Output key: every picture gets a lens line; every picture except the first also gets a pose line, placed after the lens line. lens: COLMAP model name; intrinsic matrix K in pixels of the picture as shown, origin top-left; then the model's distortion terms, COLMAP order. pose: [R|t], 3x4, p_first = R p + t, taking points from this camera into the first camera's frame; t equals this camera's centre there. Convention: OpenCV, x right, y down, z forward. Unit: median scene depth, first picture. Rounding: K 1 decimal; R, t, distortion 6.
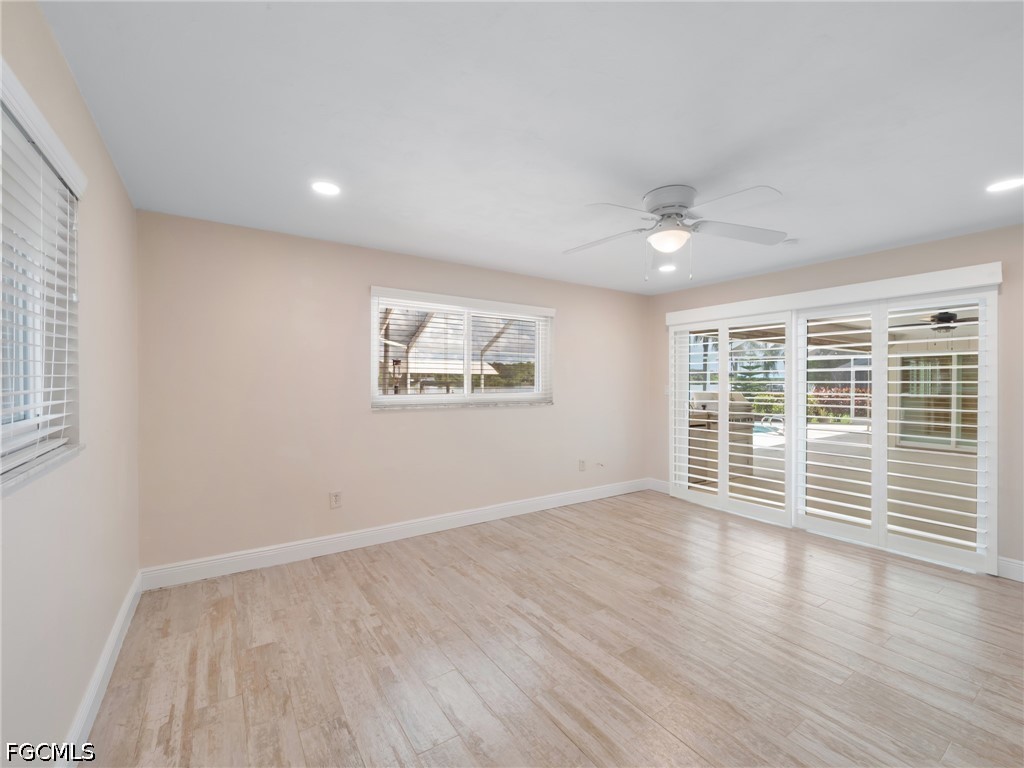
lens RADIAL K [[431.9, 0, 508.4], [0, 431.9, 375.9], [0, 0, 1]] dist [-0.002210, -0.000355]
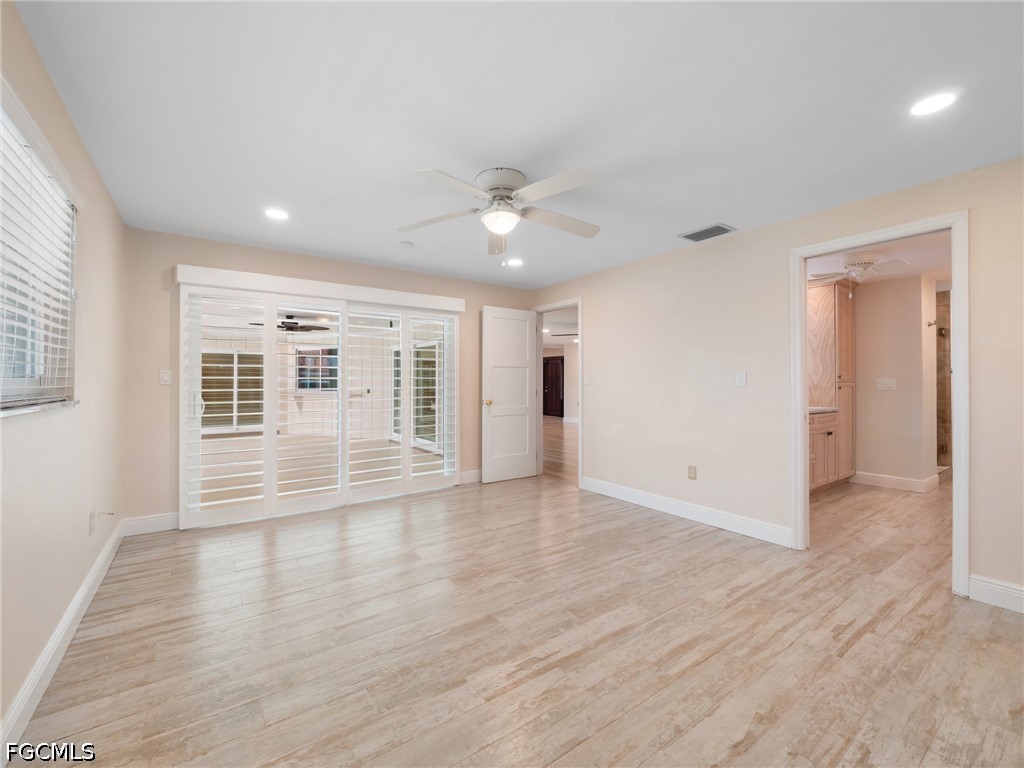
lens RADIAL K [[421.8, 0, 514.6], [0, 421.8, 375.7], [0, 0, 1]] dist [0.001774, -0.000035]
pose [[-0.010843, 0.004319, 0.999932, -0.625488], [-0.017287, 0.999840, -0.004506, 0.050817], [-0.999792, -0.017335, -0.010767, 0.961274]]
